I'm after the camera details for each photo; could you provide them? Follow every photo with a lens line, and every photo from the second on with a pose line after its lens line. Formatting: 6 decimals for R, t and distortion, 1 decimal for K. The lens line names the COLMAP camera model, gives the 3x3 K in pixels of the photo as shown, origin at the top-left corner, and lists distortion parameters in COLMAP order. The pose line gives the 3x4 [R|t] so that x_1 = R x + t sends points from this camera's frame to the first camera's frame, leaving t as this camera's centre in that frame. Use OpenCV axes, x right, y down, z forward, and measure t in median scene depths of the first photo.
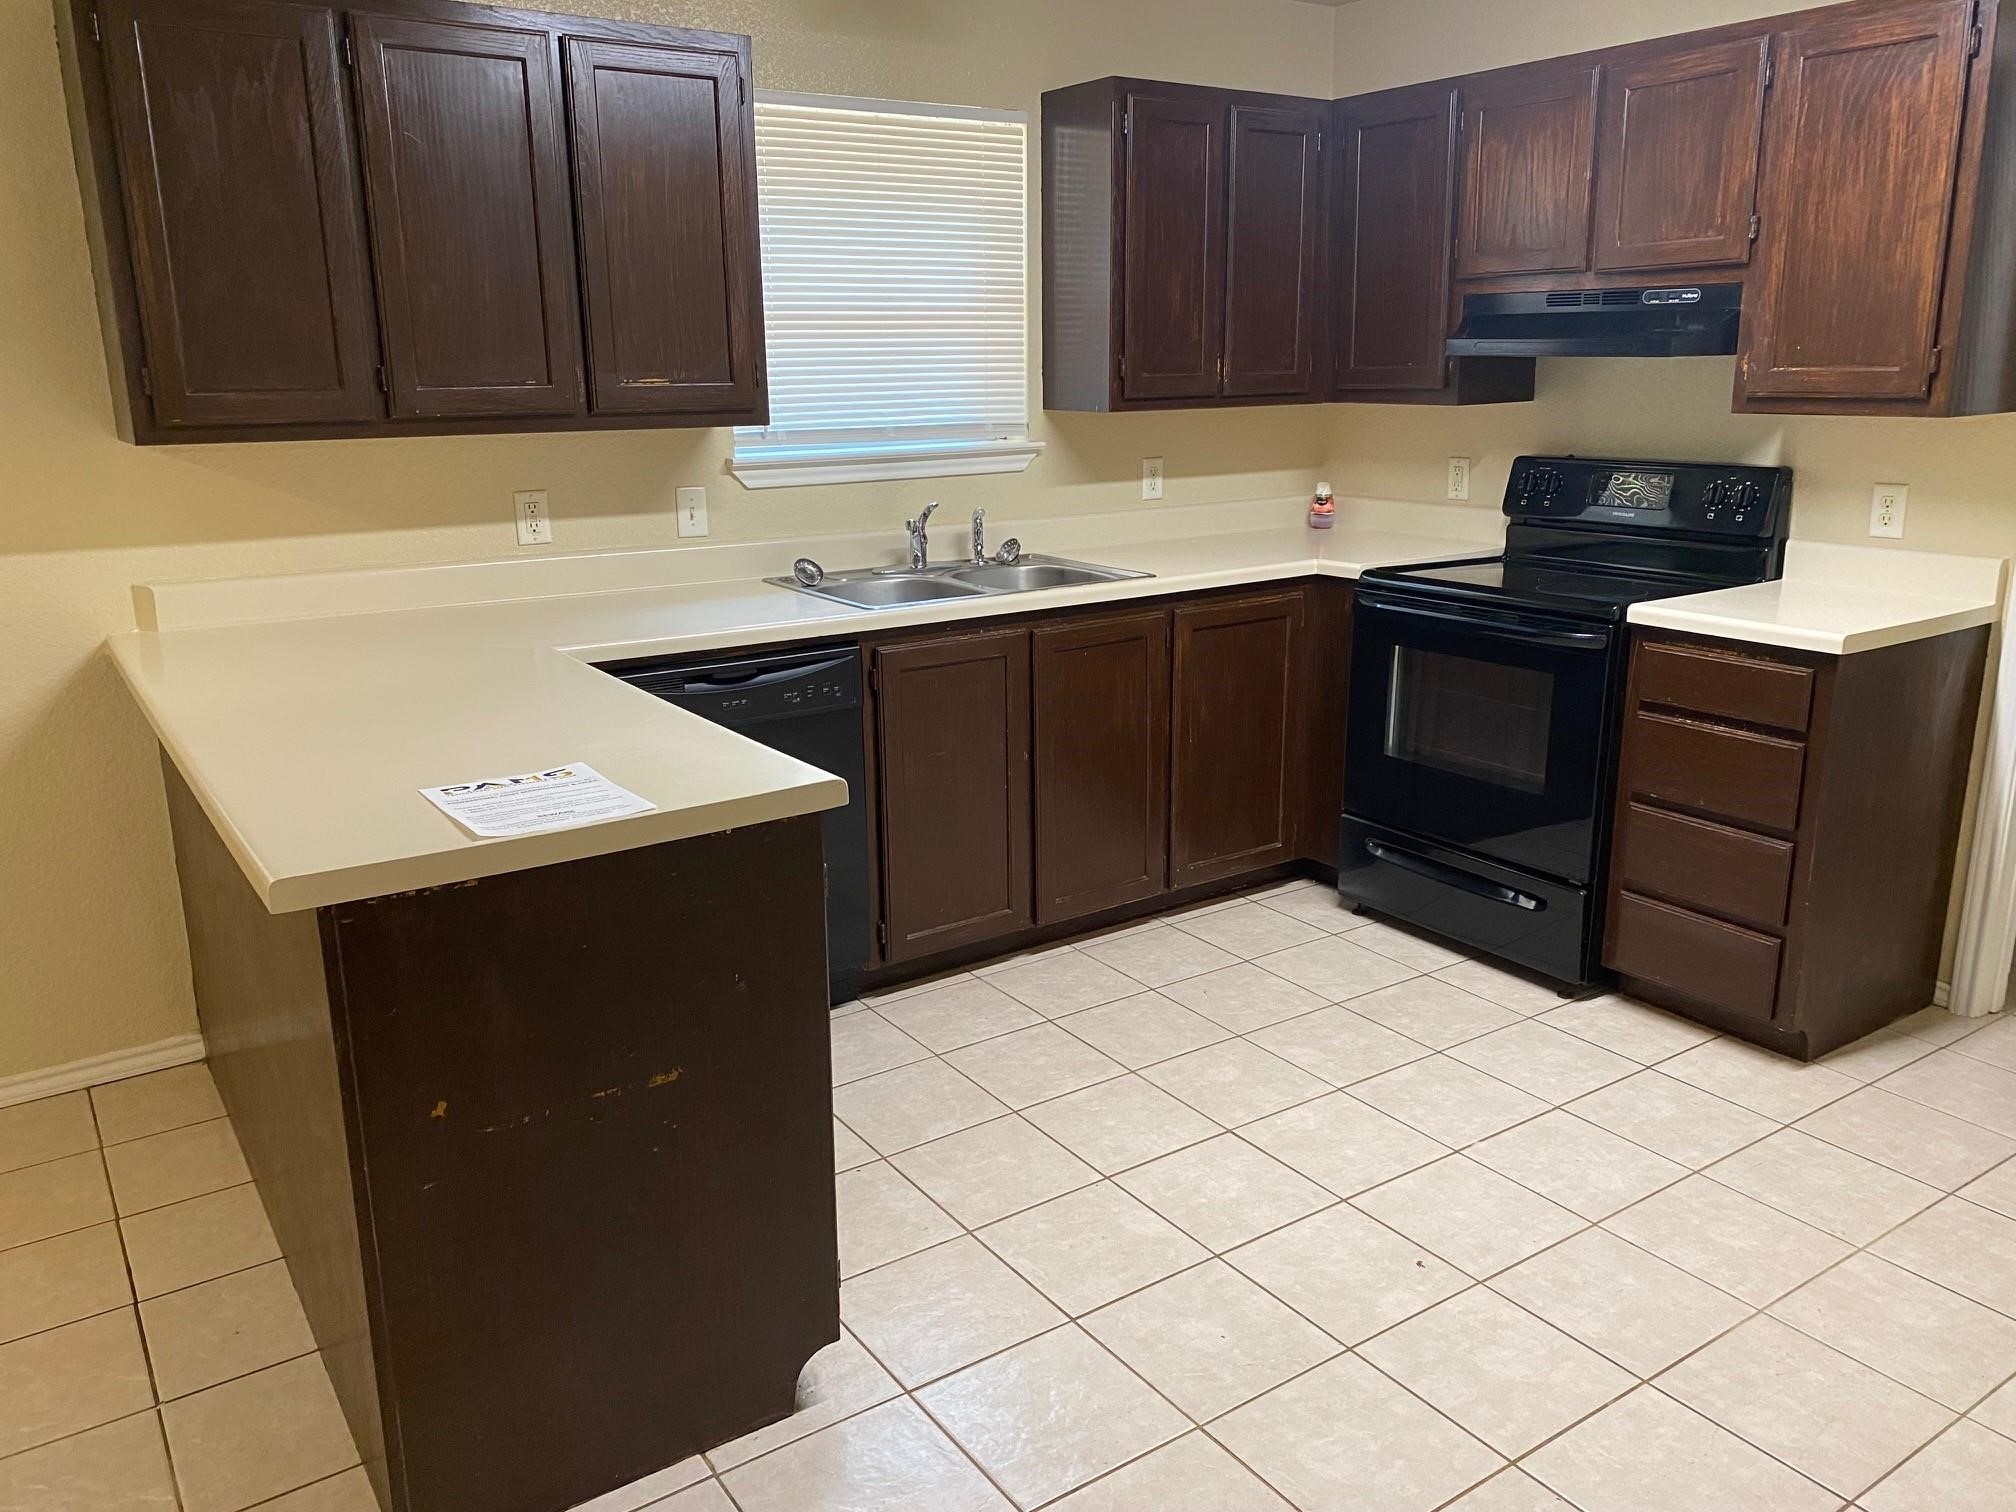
lens RADIAL K [[1543.7, 0, 1002.7], [0, 1543.7, 744.3], [0, 0, 1]] dist [0.057982, -0.058875]
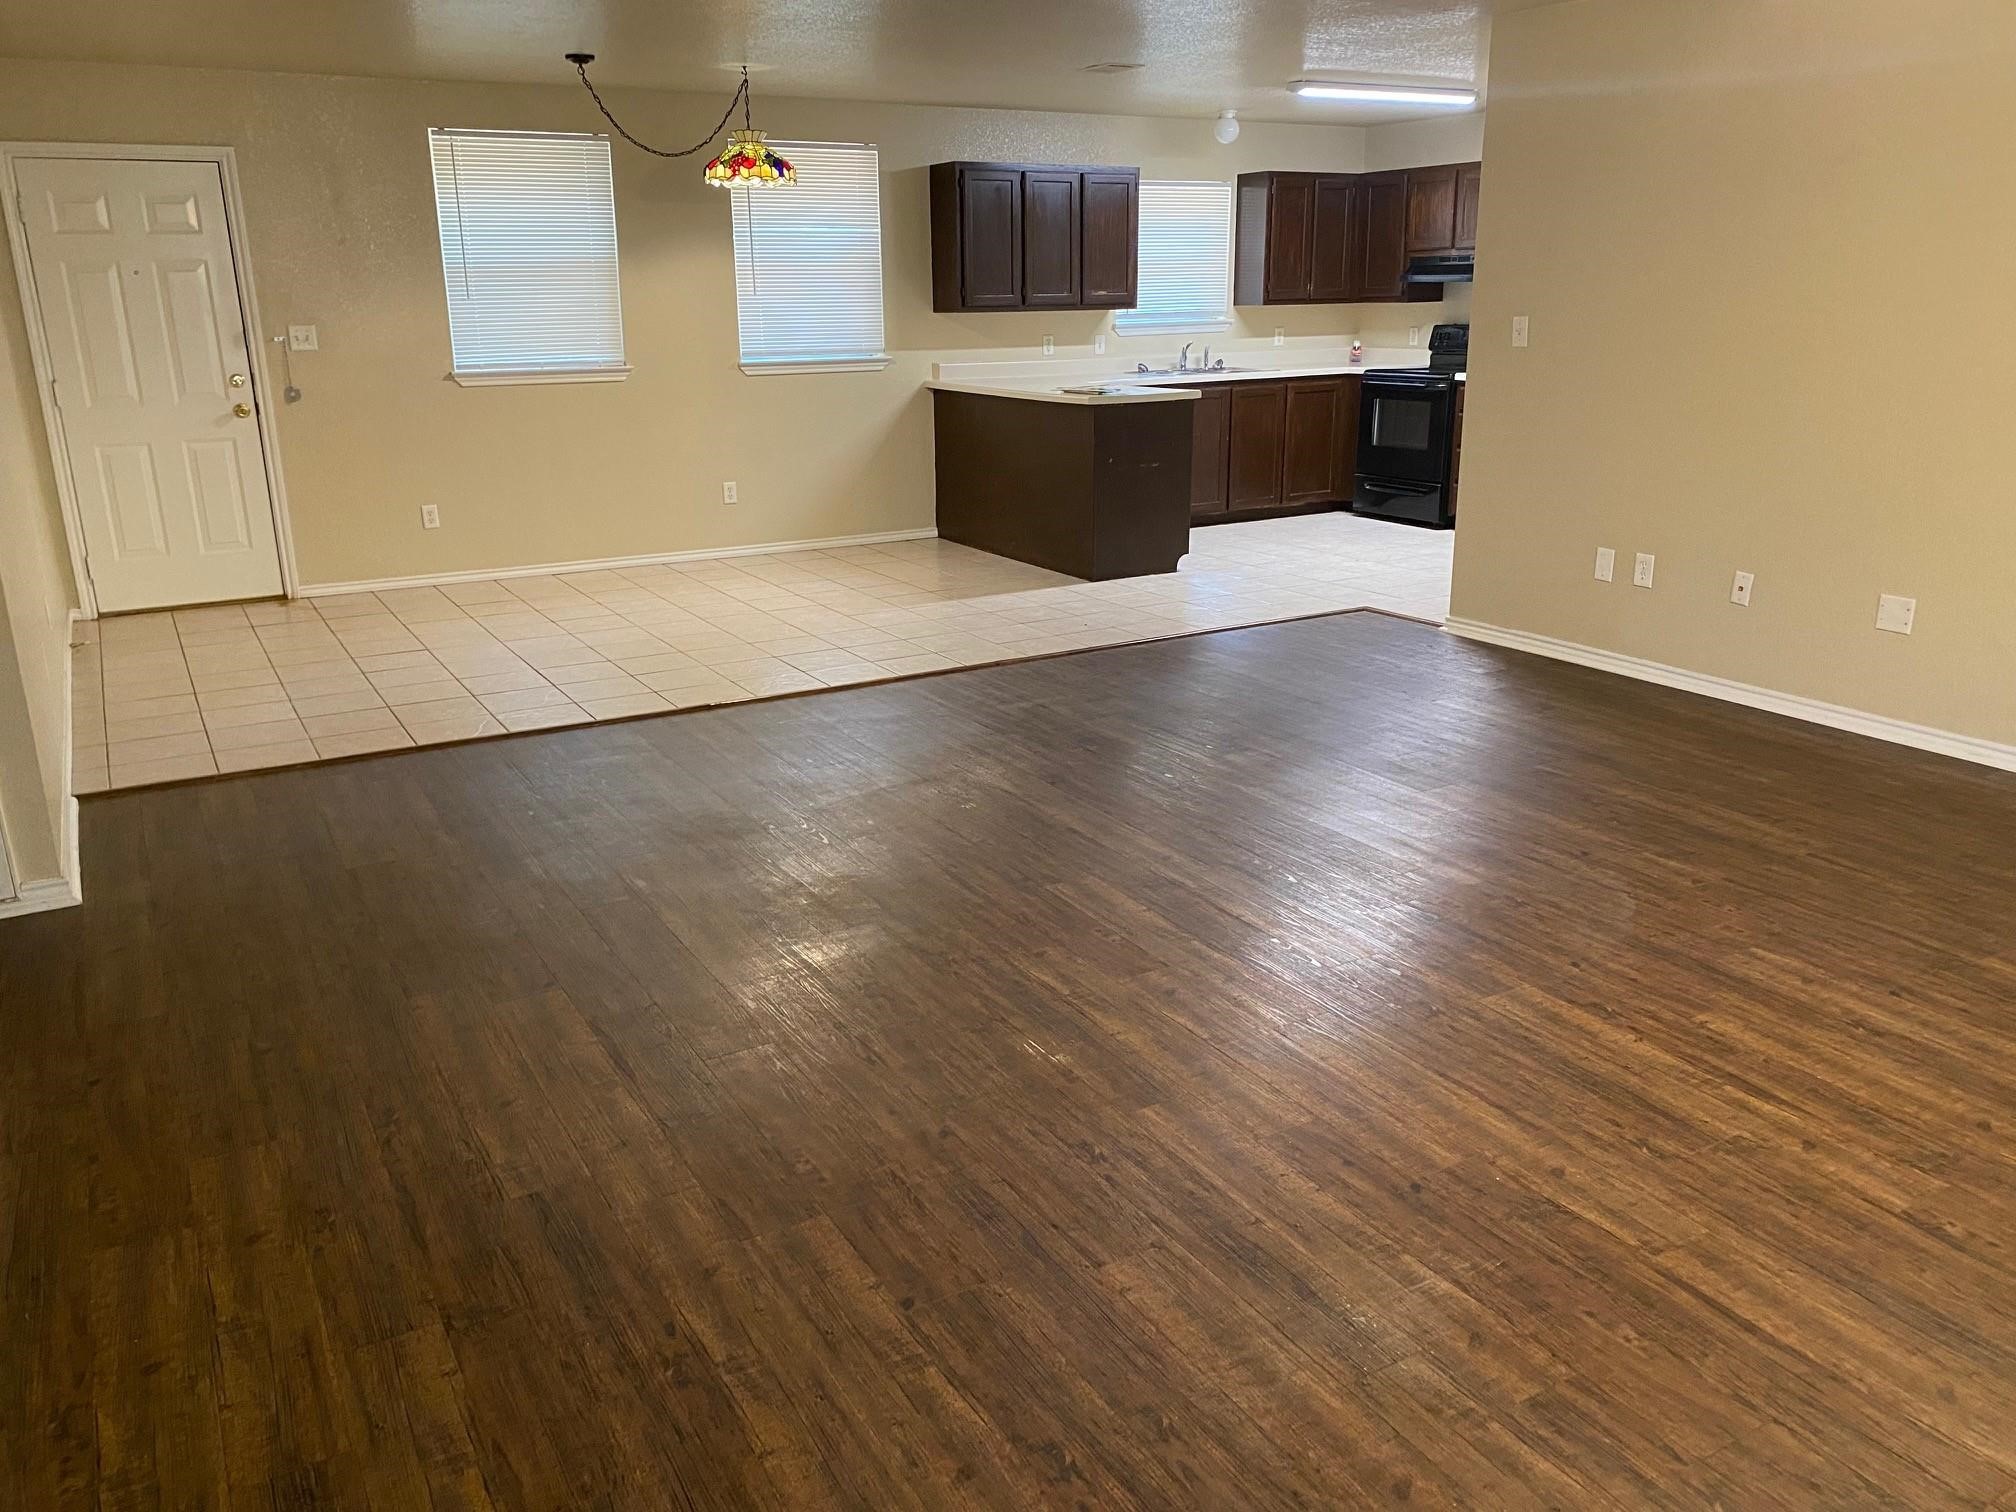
lens RADIAL K [[1543.7, 0, 1002.7], [0, 1543.7, 744.3], [0, 0, 1]] dist [0.057982, -0.058875]
pose [[0.997286, 0.019349, -0.071031, -0.155834], [-0.016522, 0.999056, 0.040171, 0.392937], [0.071741, -0.038888, 0.996665, -1.528490]]
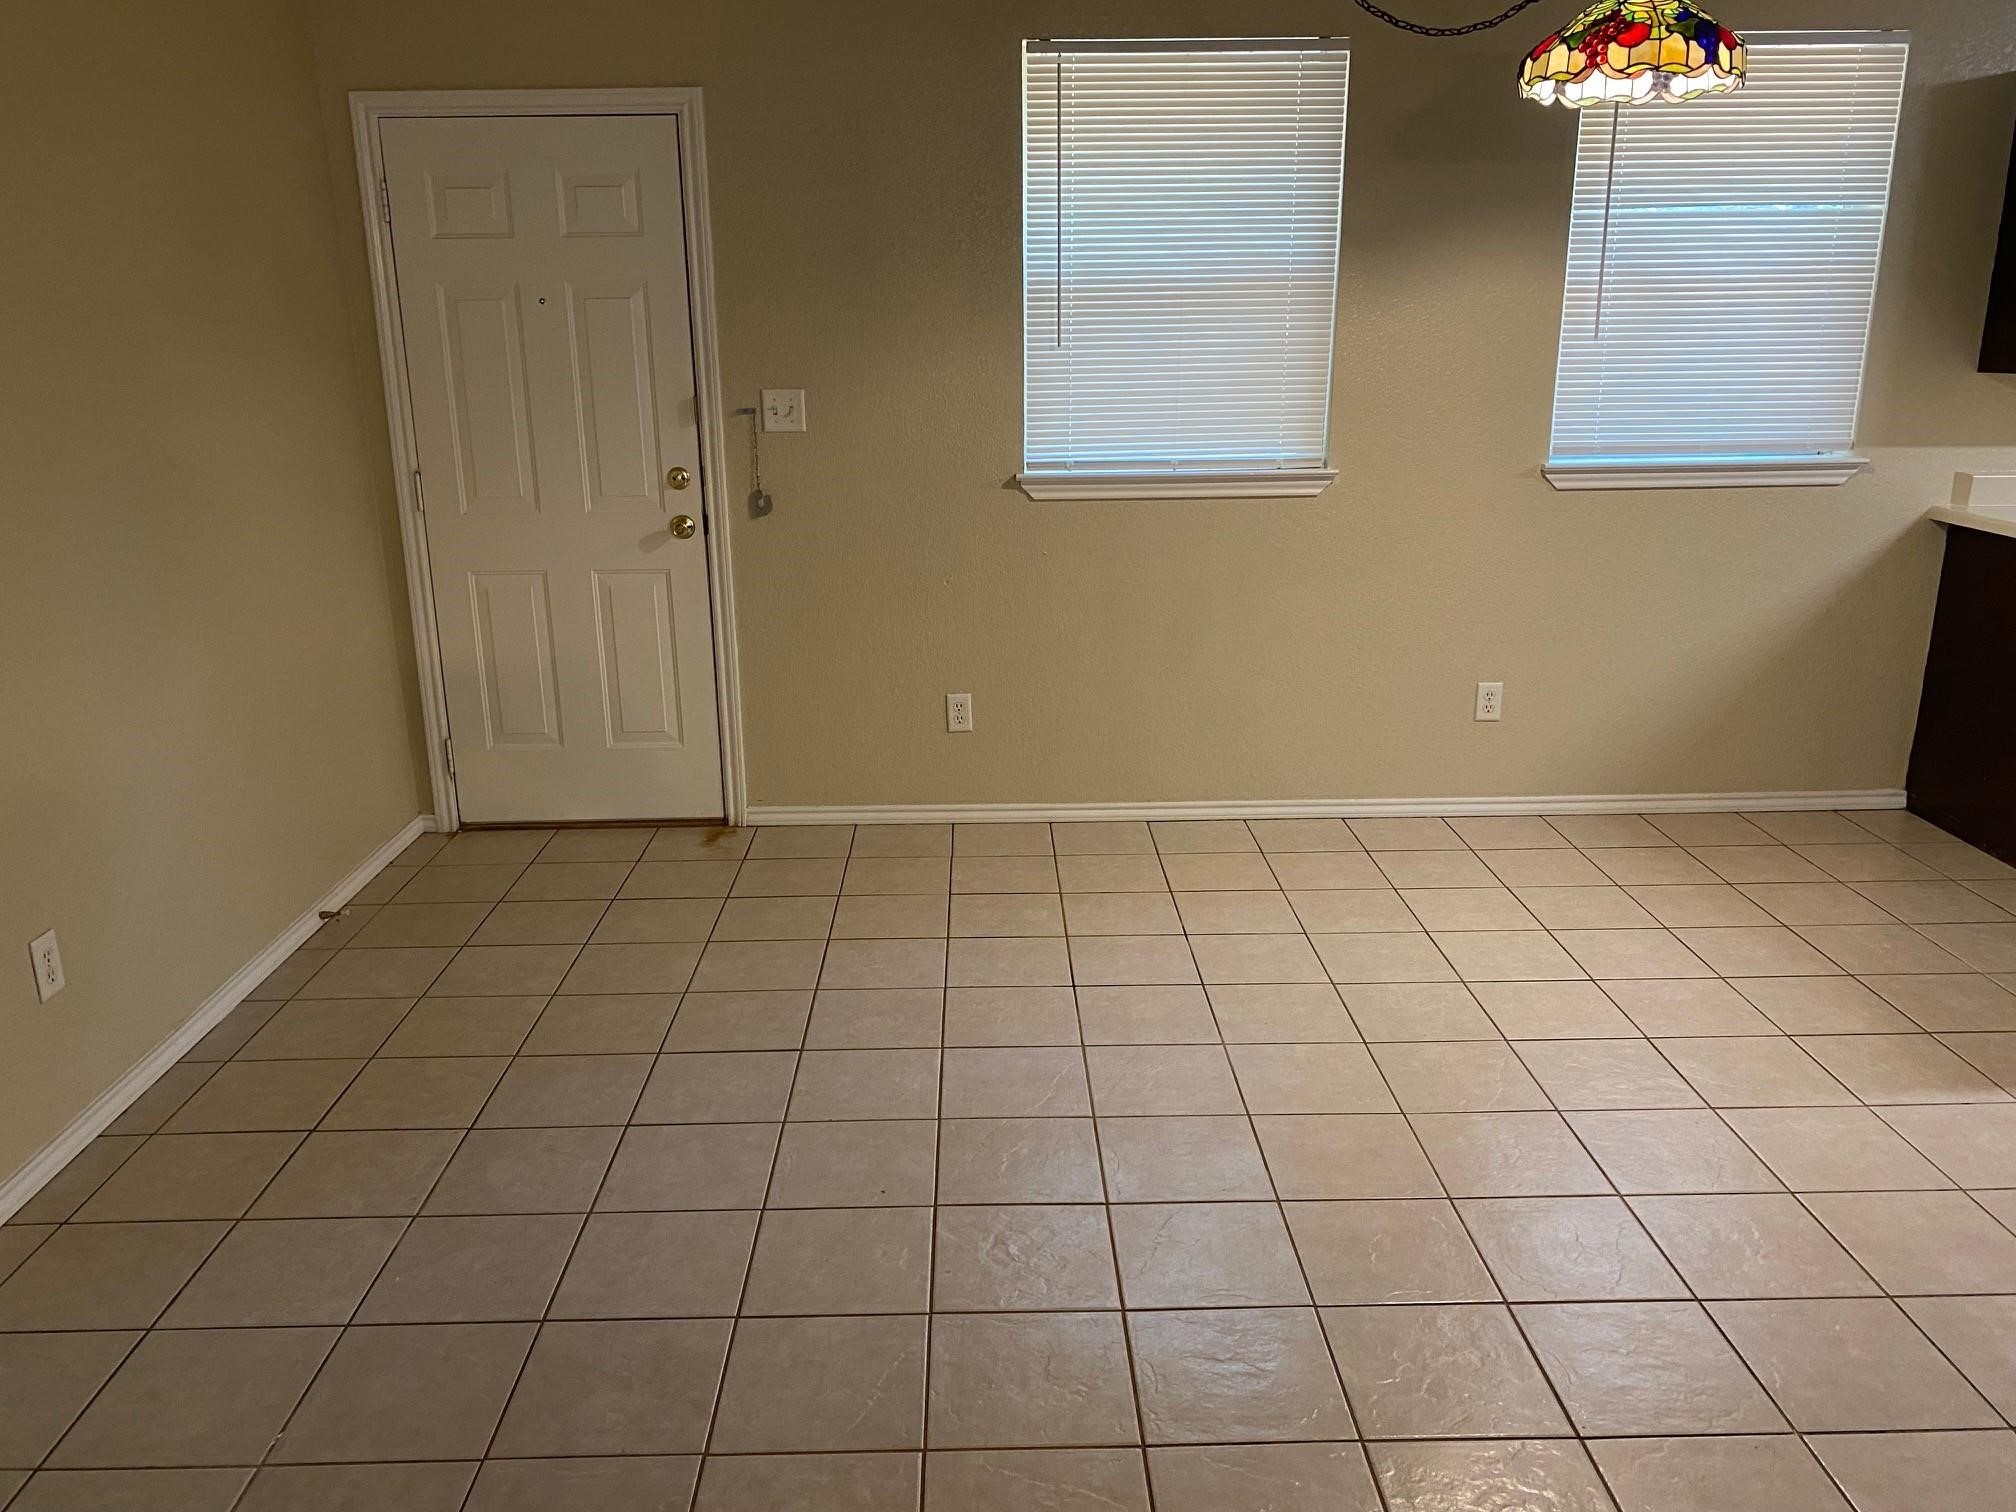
lens RADIAL K [[1543.7, 0, 1002.7], [0, 1543.7, 744.3], [0, 0, 1]] dist [0.057982, -0.058875]
pose [[0.838784, 0.148911, -0.523705, -0.389945], [-0.136494, 0.988667, 0.062505, 0.140713], [0.527078, 0.019054, 0.849603, -0.558494]]
